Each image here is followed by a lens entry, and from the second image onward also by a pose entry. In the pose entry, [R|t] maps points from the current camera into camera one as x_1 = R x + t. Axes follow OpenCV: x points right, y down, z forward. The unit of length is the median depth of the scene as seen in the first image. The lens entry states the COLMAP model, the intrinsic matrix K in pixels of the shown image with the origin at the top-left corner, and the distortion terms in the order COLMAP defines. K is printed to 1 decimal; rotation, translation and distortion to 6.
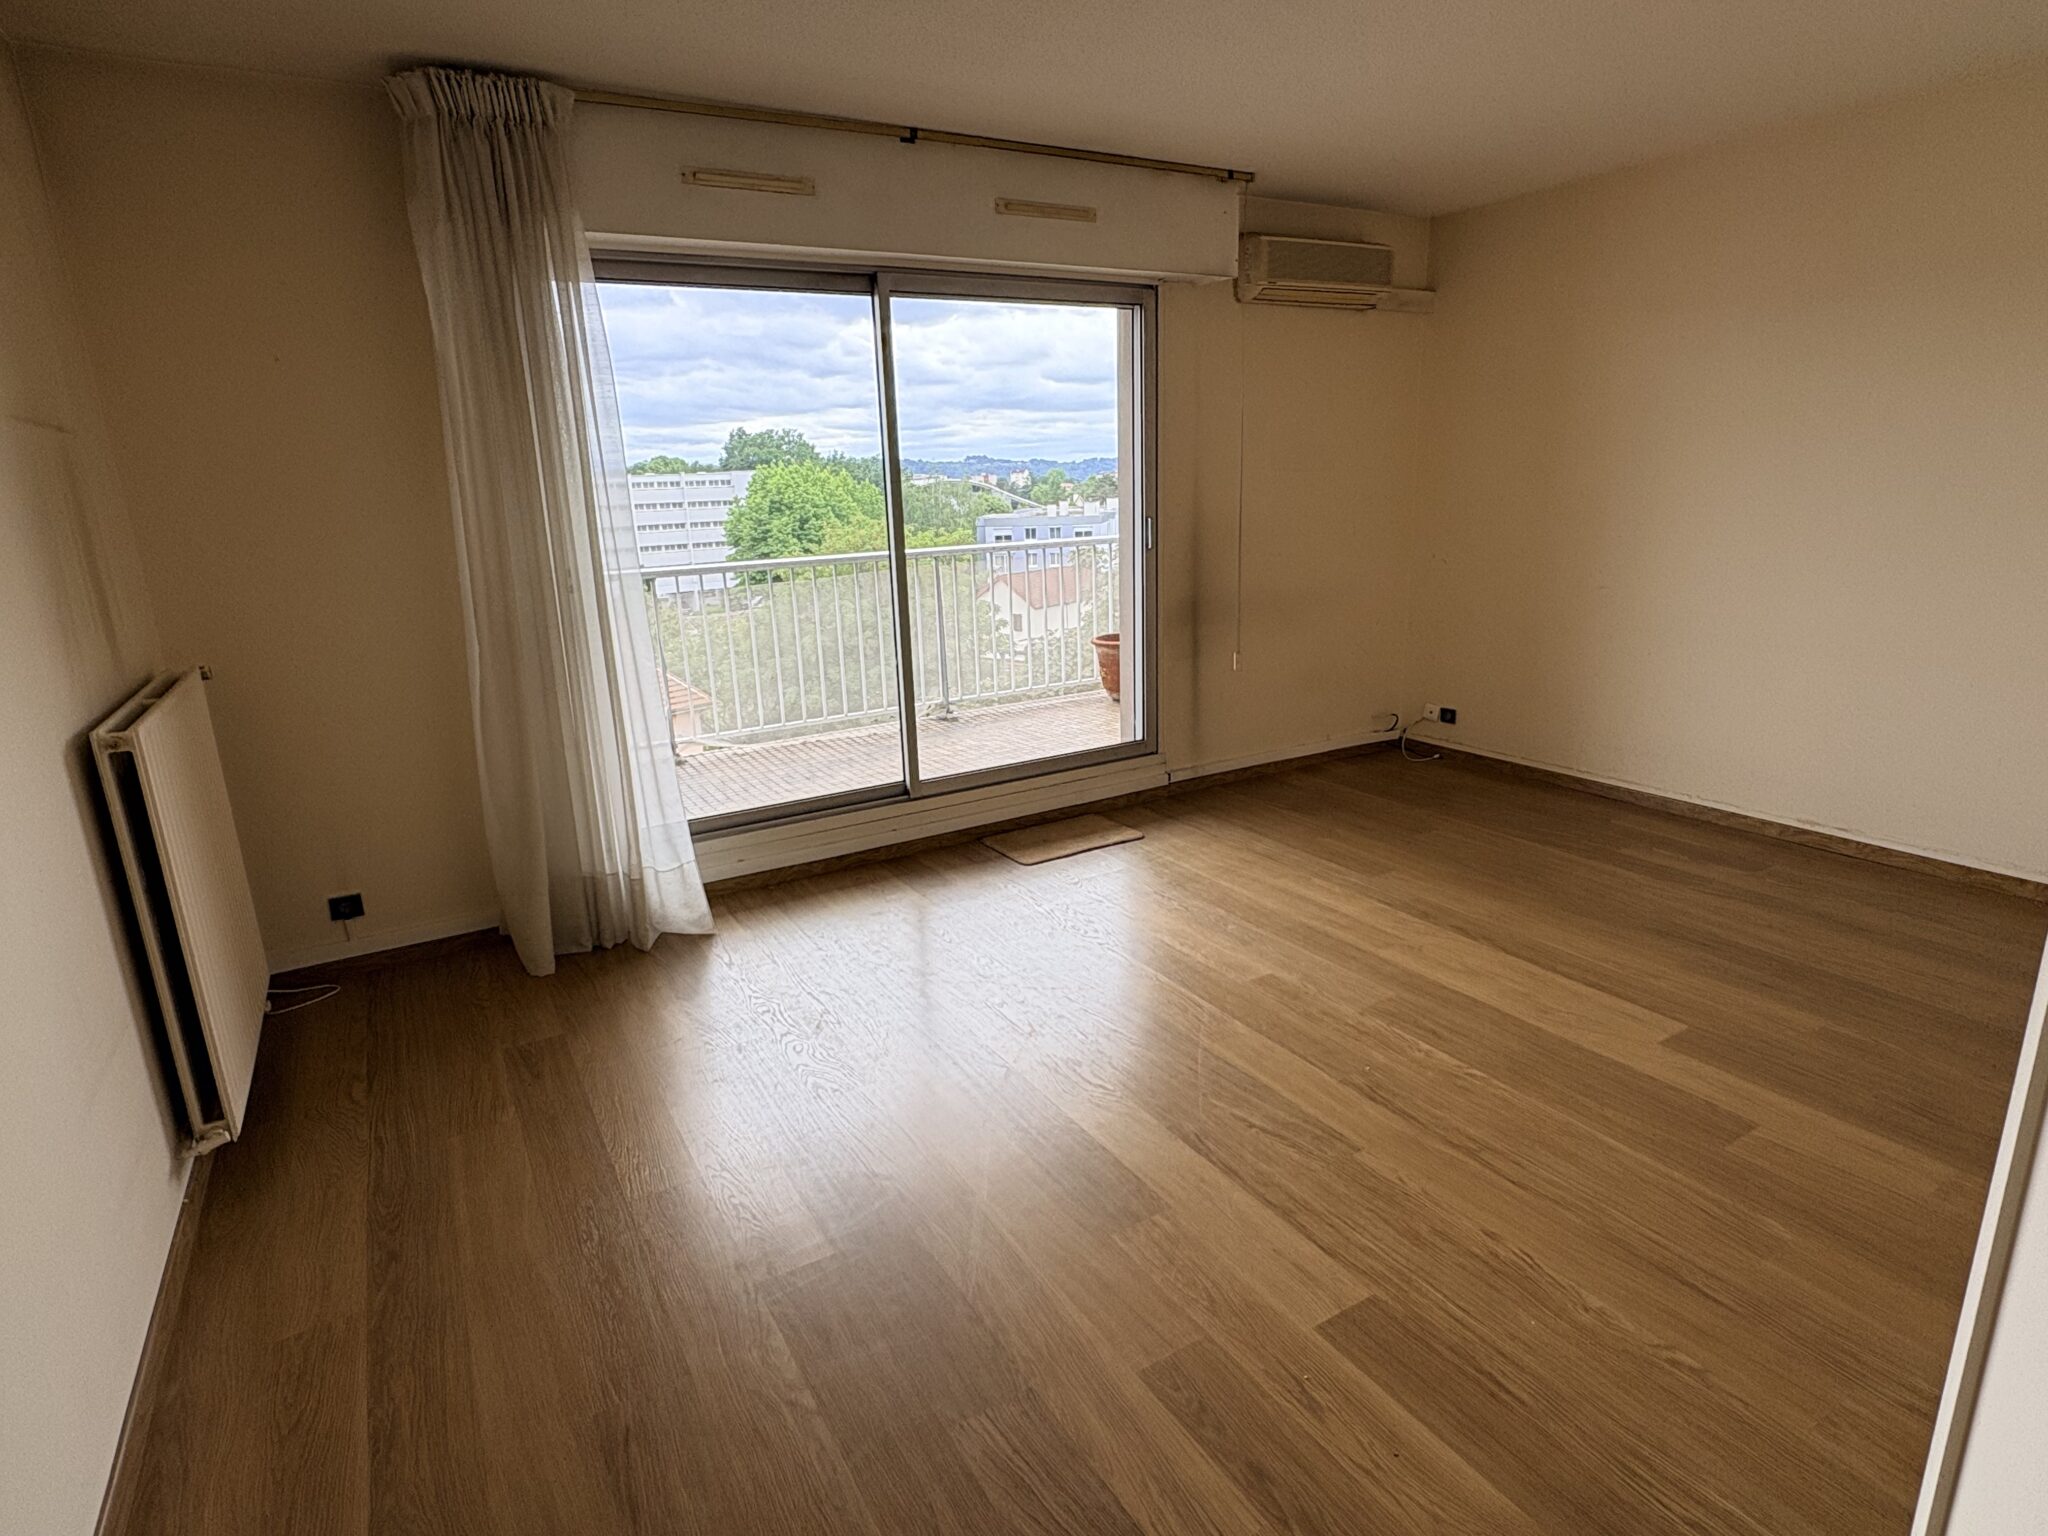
lens RADIAL K [[1084.2, 0, 1008.3], [0, 1084.2, 800.7], [0, 0, 1]] dist [-0.008624, -0.000182]
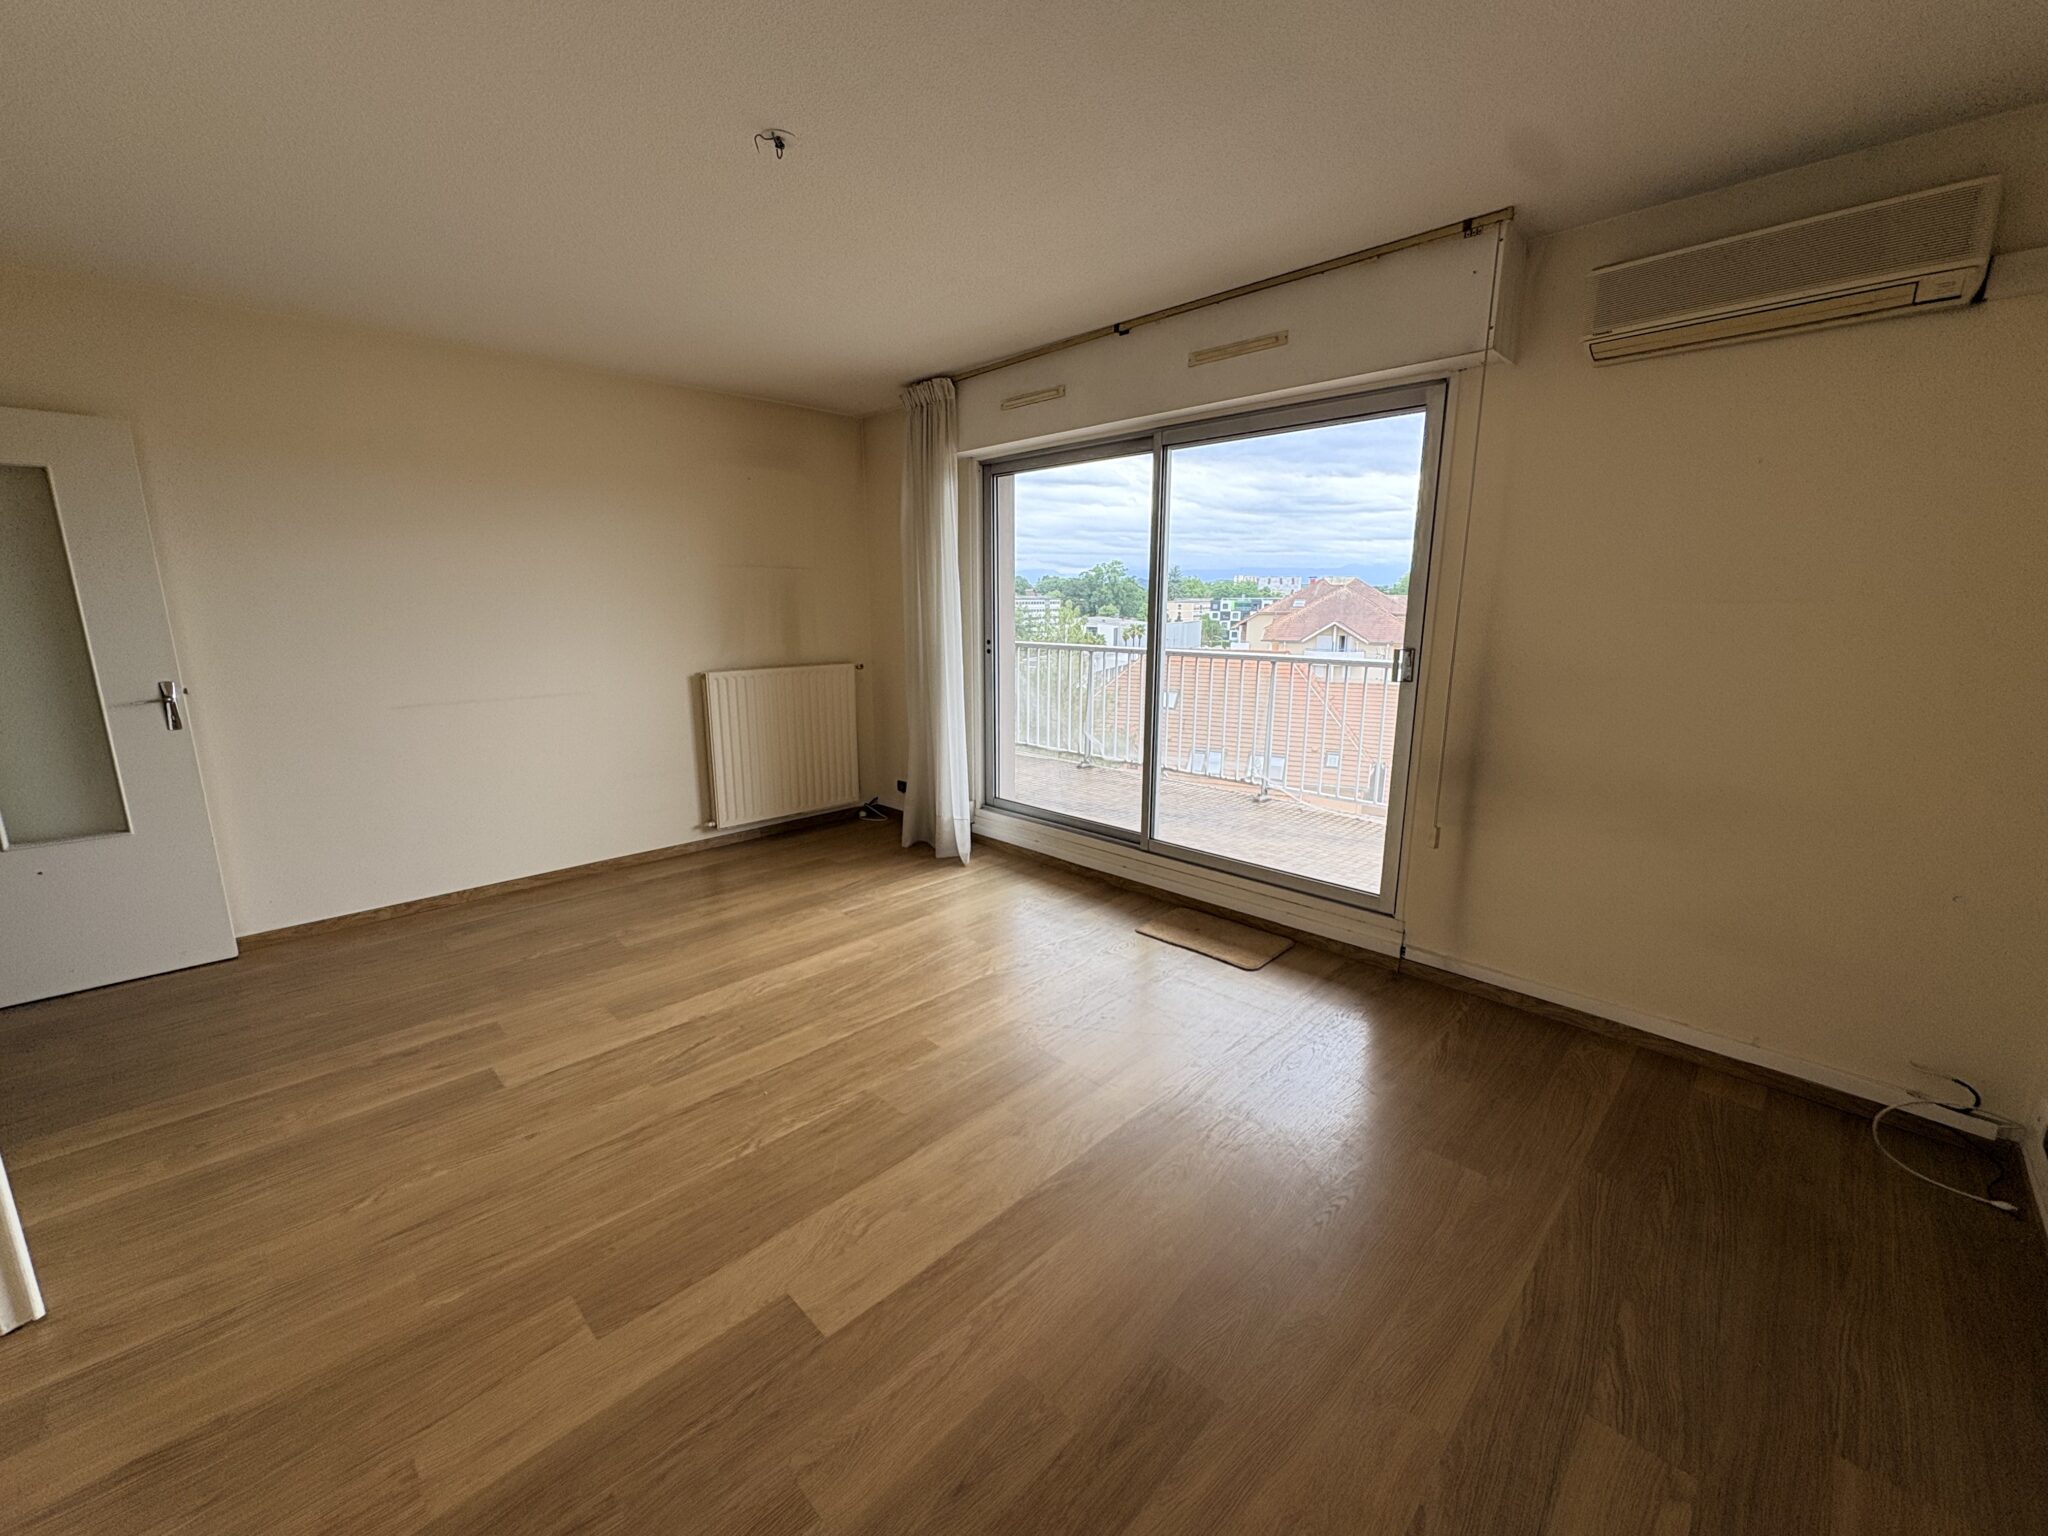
lens RADIAL K [[818.3, 0, 996.9], [0, 818.3, 769.1], [0, 0, 1]] dist [0.001575, 0.000068]
pose [[0.239546, 0.234745, -0.942079, 0.823122], [-0.284513, 0.944704, 0.163055, -0.218834], [0.928262, 0.228975, 0.293088, 0.634425]]
